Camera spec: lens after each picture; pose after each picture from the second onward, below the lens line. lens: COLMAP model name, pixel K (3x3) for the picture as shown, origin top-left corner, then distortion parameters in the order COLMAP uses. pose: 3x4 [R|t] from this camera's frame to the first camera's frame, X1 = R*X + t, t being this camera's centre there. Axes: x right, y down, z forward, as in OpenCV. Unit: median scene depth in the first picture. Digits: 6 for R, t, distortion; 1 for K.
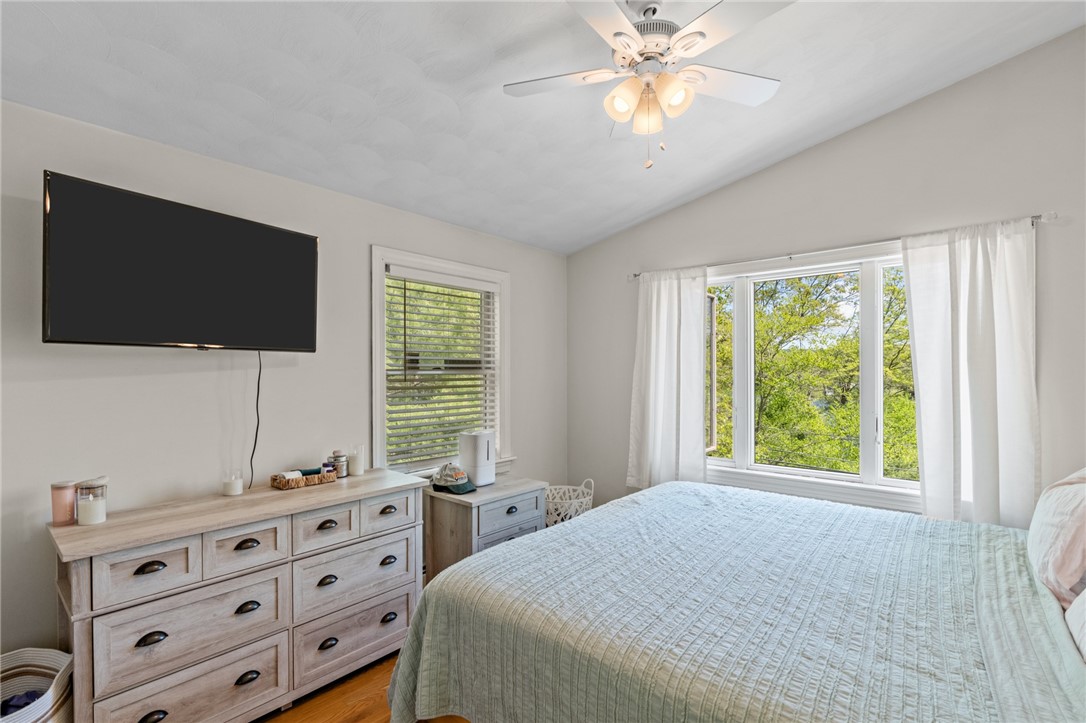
lens RADIAL K [[502.2, 0, 540.9], [0, 502.2, 371.6], [0, 0, 1]] dist [-0.004202, 0.000390]
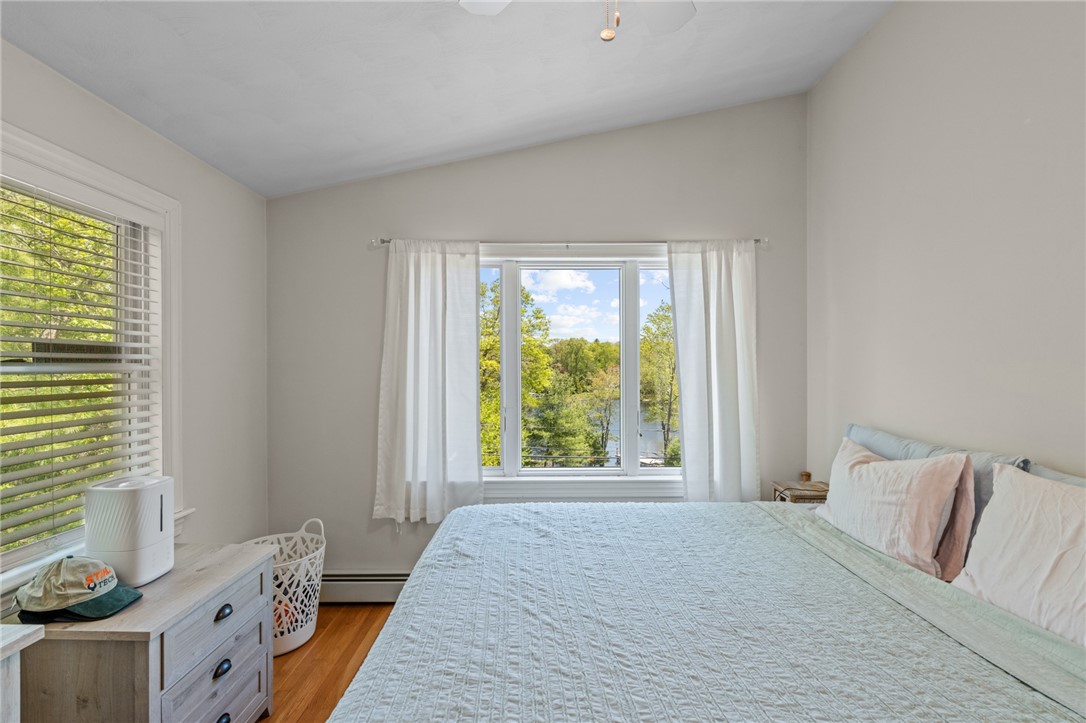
lens RADIAL K [[488.8, 0, 541.3], [0, 488.8, 365.6], [0, 0, 1]] dist [-0.011914, 0.004400]
pose [[0.753841, 0.001690, 0.657055, -0.149274], [-0.000027, 0.999997, -0.002540, -0.000489], [-0.657057, 0.001897, 0.753839, 0.356603]]
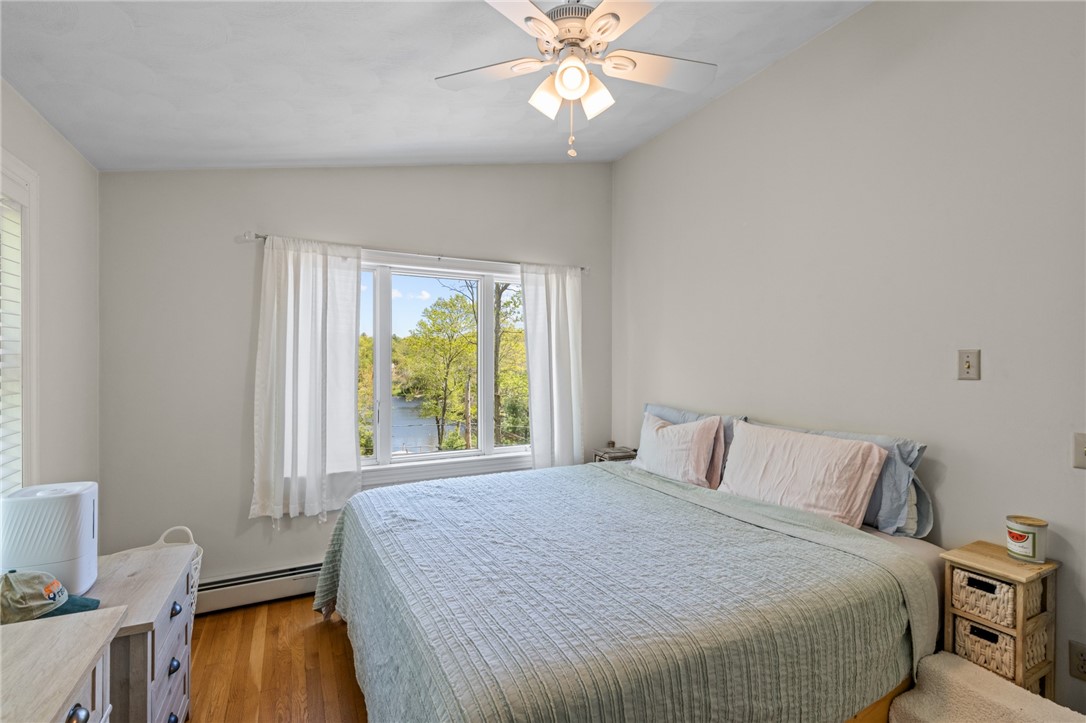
lens RADIAL K [[488.8, 0, 541.3], [0, 488.8, 365.6], [0, 0, 1]] dist [-0.011914, 0.004400]
pose [[0.378617, -0.003421, 0.925547, -0.411632], [-0.001559, 0.999989, 0.004334, -0.001765], [-0.925552, -0.003084, 0.378608, 0.416515]]
